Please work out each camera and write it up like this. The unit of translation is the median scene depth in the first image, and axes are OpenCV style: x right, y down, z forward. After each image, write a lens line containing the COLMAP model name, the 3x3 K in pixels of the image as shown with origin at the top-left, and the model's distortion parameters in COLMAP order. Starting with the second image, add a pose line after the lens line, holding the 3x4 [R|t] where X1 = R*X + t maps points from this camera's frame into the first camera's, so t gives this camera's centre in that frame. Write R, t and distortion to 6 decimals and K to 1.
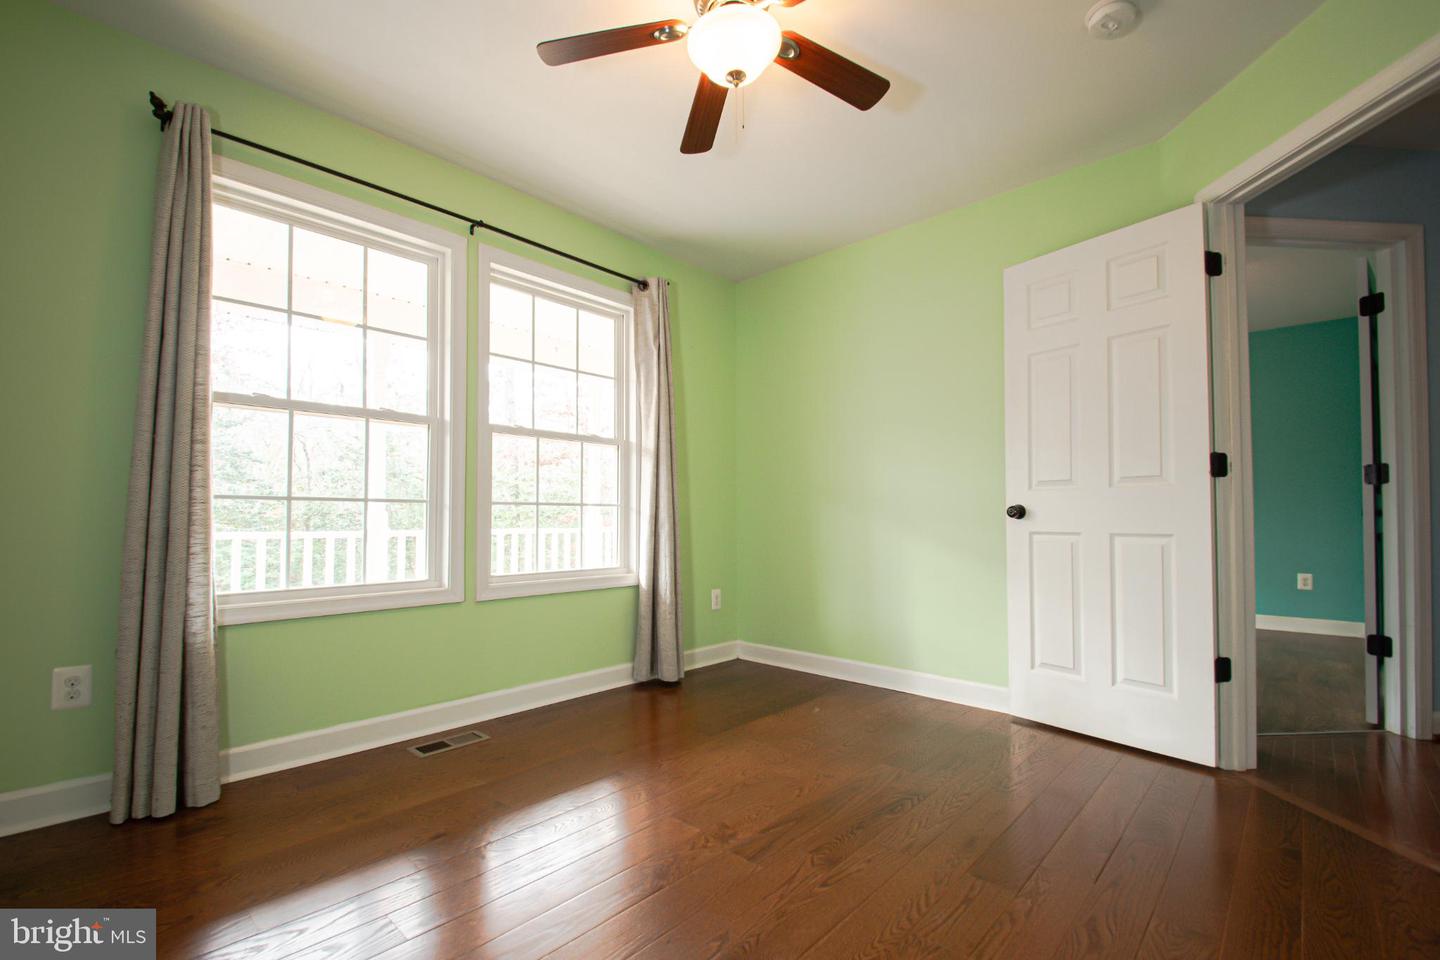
lens RADIAL K [[614.8, 0, 717.5], [0, 614.8, 507.1], [0, 0, 1]] dist [-0.001452, -0.000131]
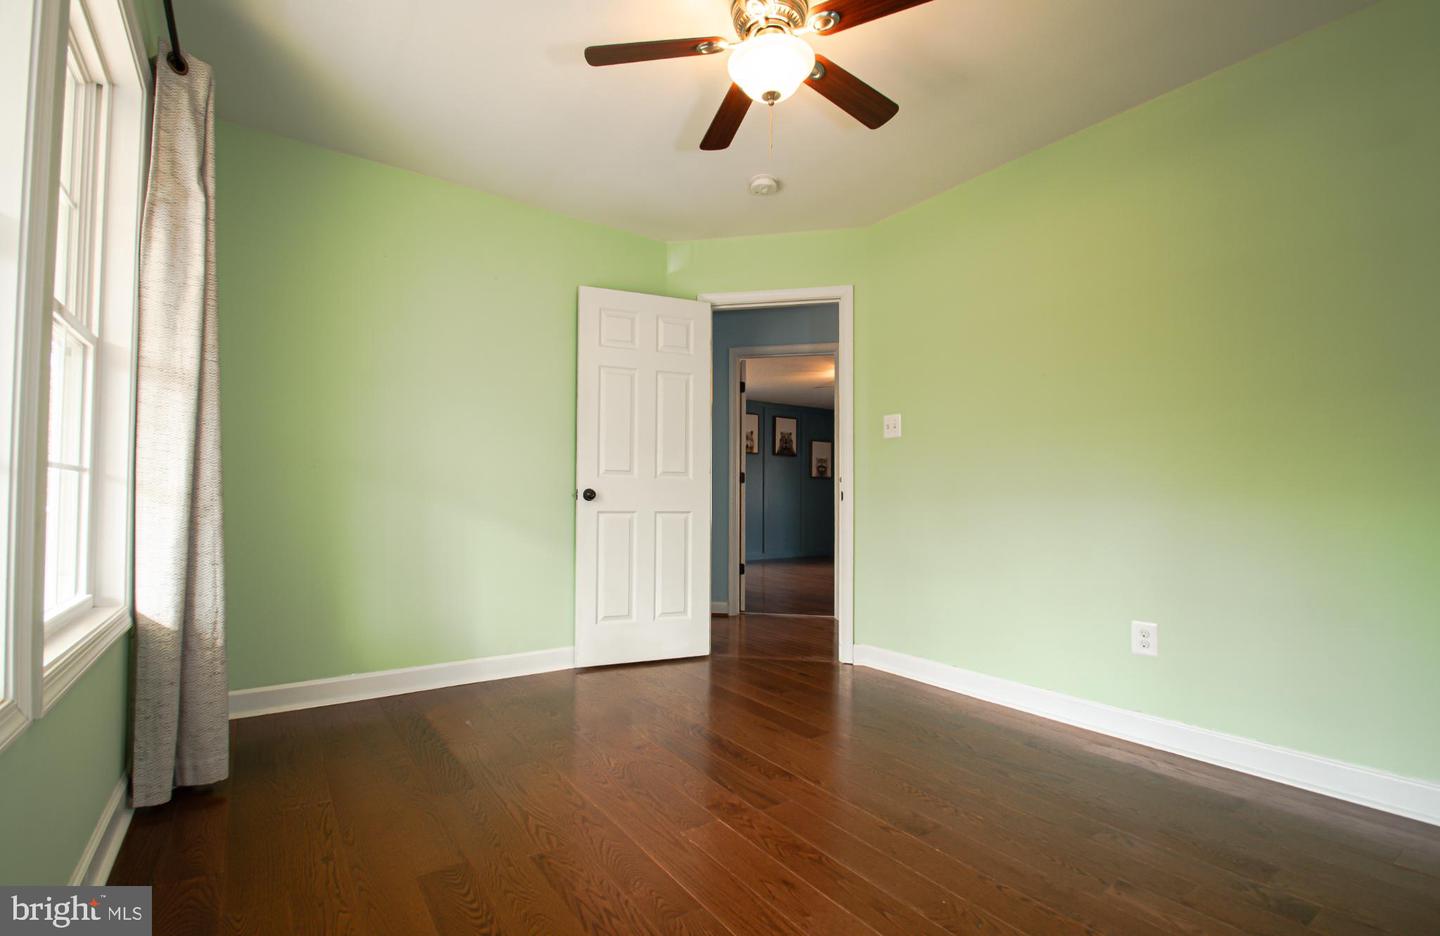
lens RADIAL K [[643.8, 0, 686.5], [0, 643.8, 479.9], [0, 0, 1]] dist [0.000556, -0.000077]
pose [[0.225774, 0.031923, 0.973656, -0.695169], [-0.028107, 0.999260, -0.026245, 0.006959], [-0.973774, -0.021441, 0.226505, 0.540561]]
